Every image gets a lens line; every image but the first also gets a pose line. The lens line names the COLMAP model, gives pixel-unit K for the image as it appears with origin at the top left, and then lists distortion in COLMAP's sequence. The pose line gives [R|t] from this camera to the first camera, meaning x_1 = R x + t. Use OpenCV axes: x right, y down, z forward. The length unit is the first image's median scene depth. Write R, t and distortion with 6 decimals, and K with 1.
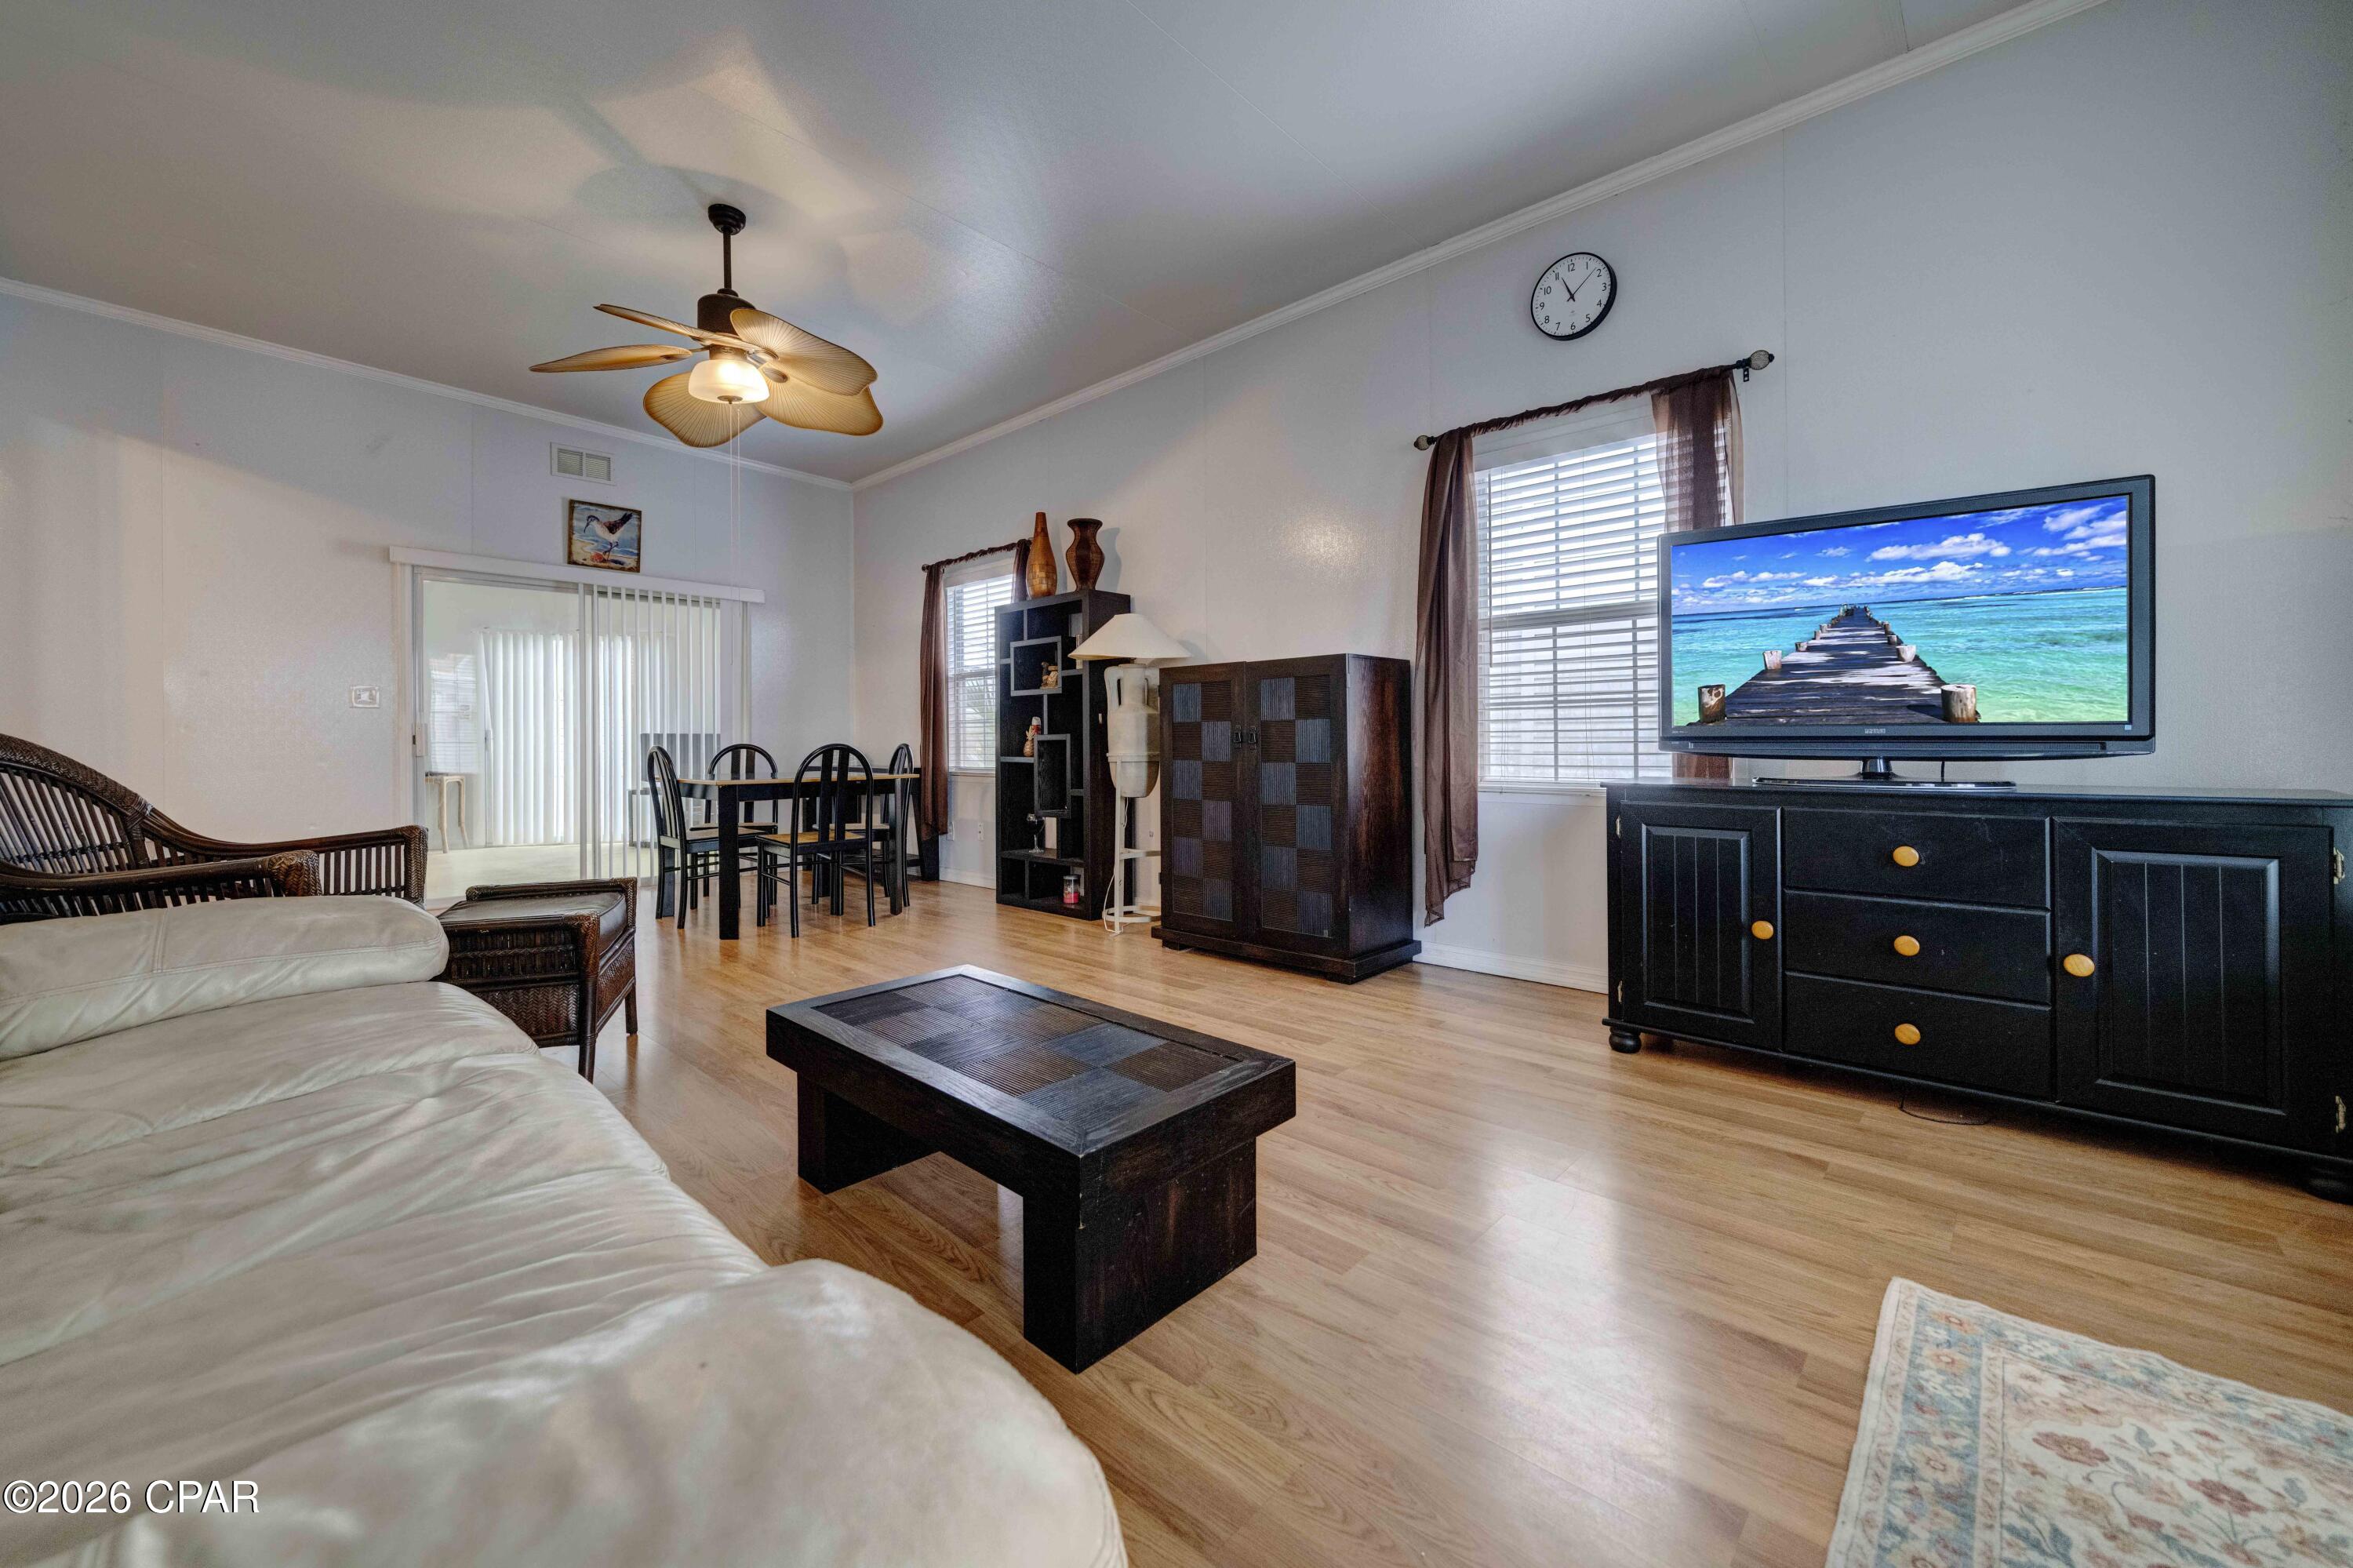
lens RADIAL K [[904.4, 0, 1174.7], [0, 904.4, 724.8], [0, 0, 1]] dist [-0.003639, -0.000160]
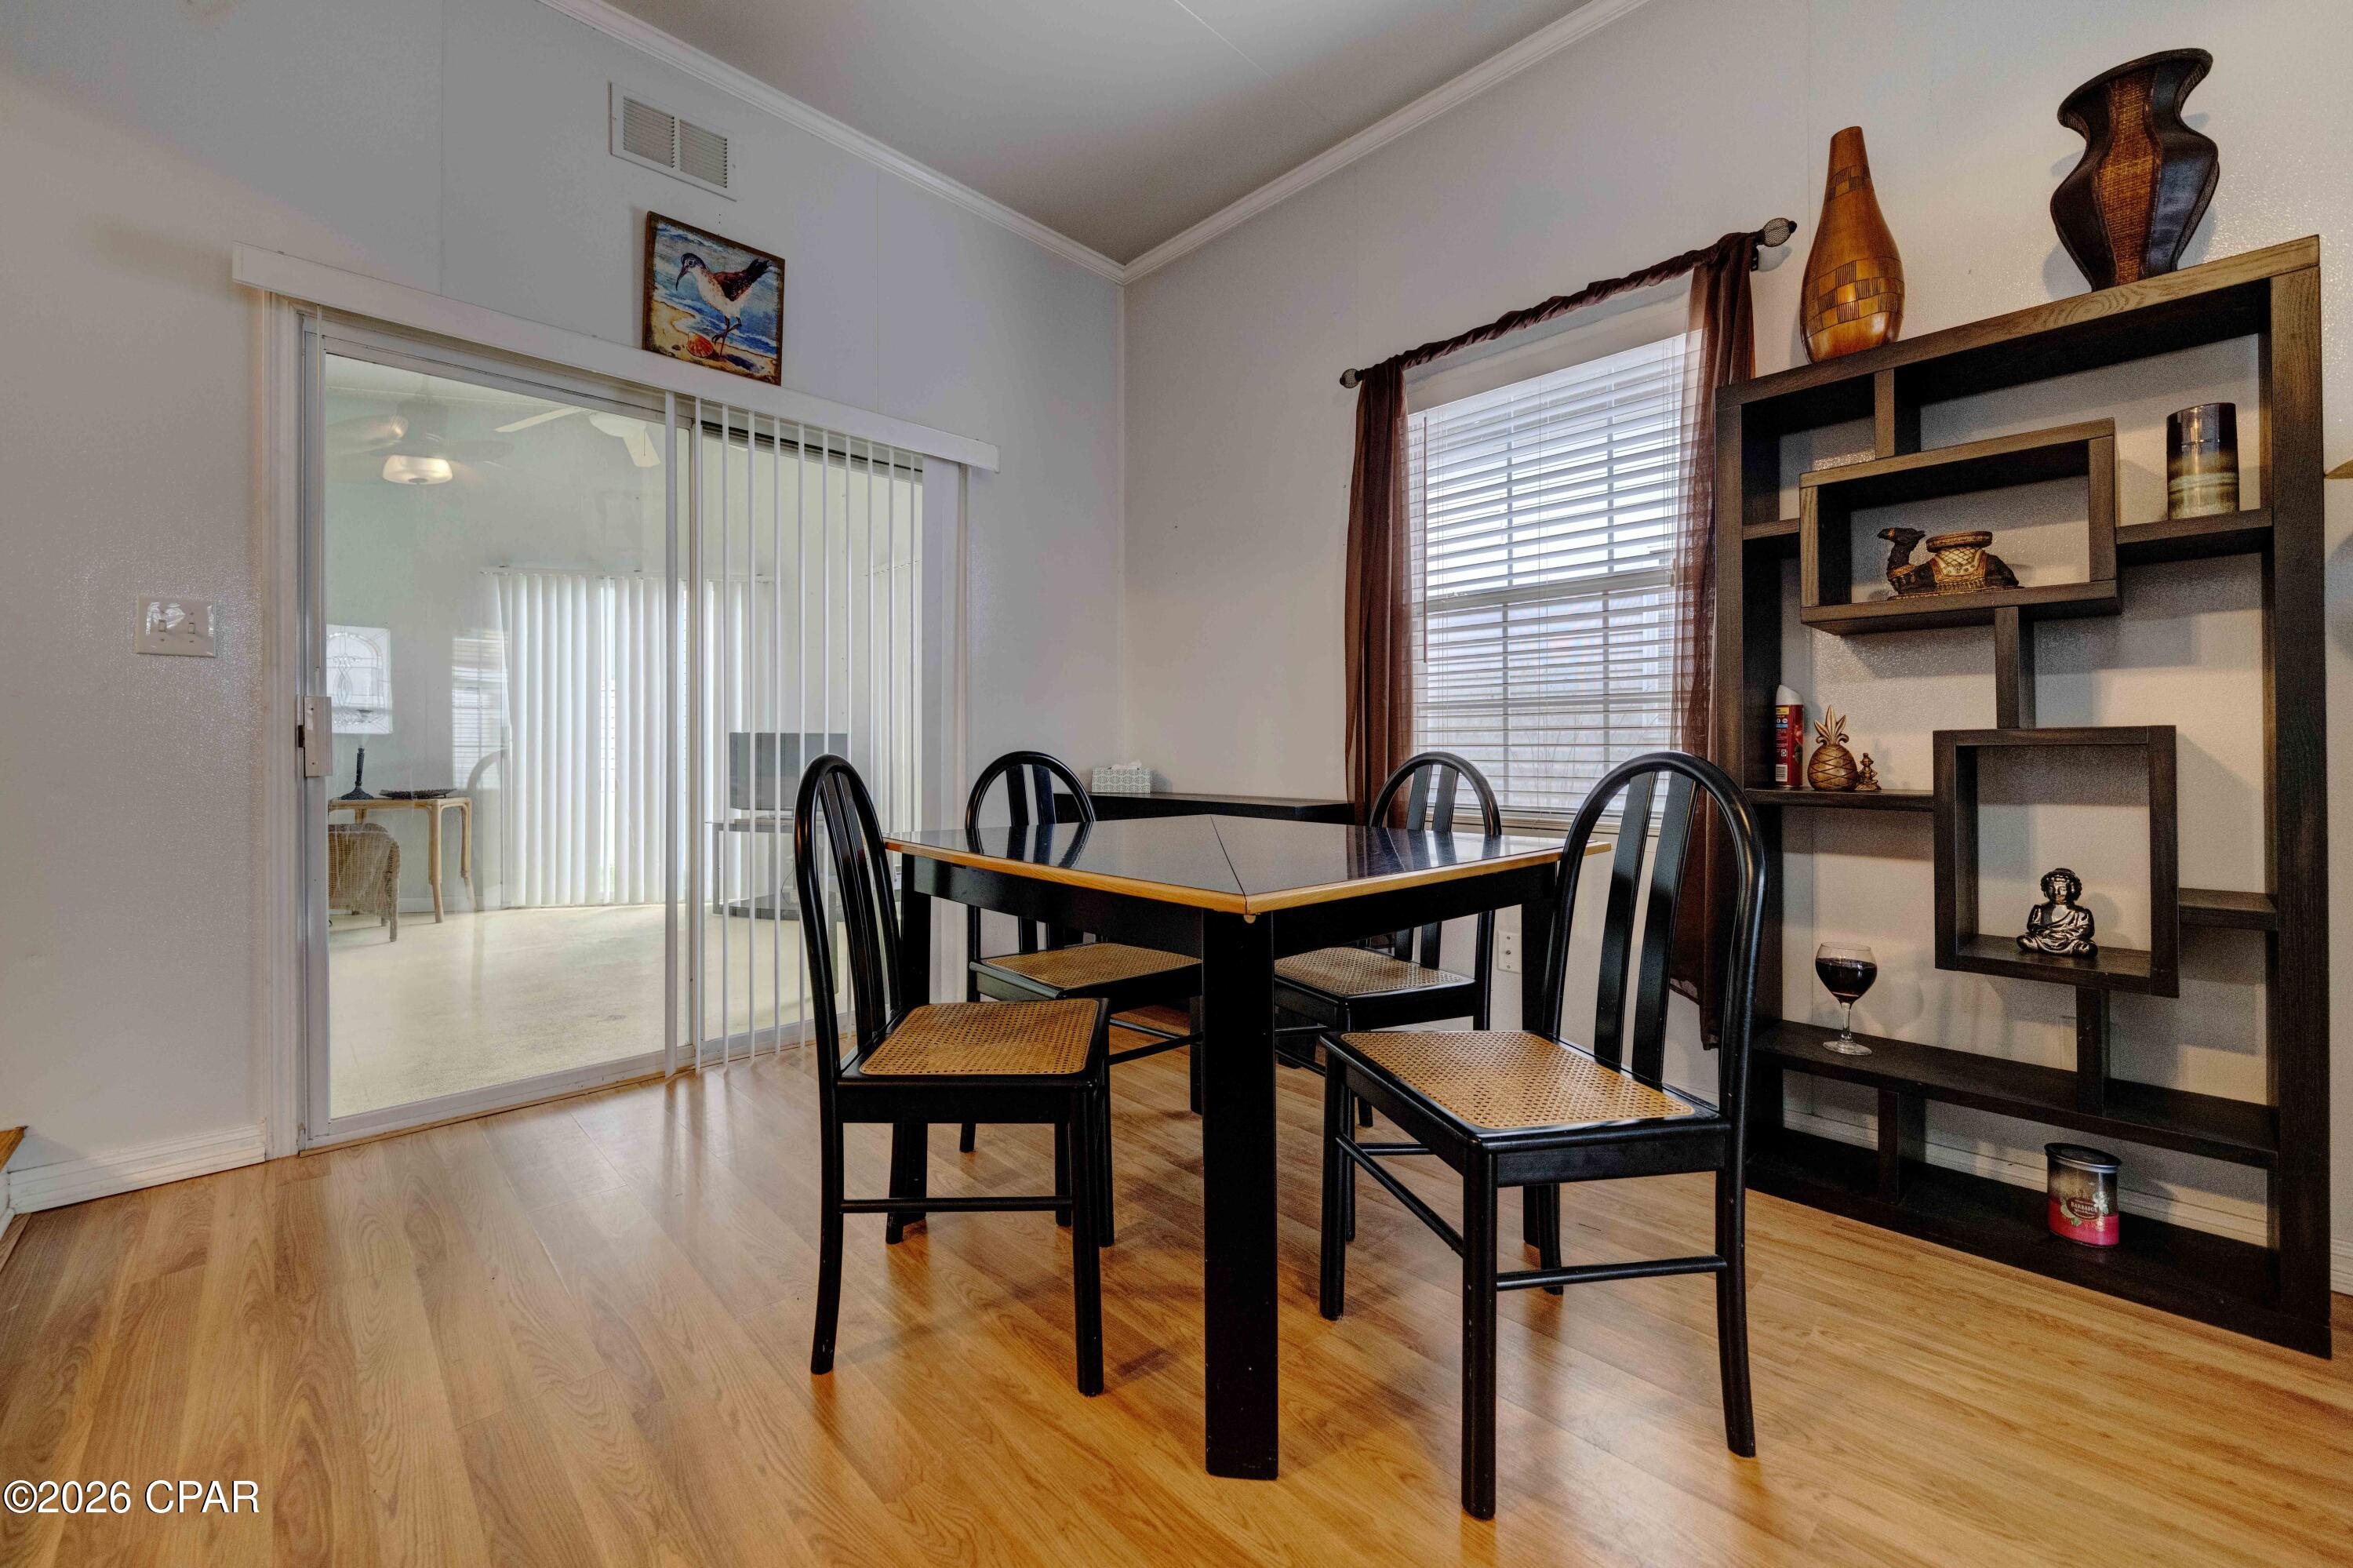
lens RADIAL K [[948.7, 0, 1076.5], [0, 948.7, 727.3], [0, 0, 1]] dist [-0.002139, -0.000262]
pose [[0.991659, 0.005077, -0.128787, -0.380368], [-0.005506, 0.999980, -0.002971, 0.010116], [0.128769, 0.003655, 0.991668, 0.537141]]
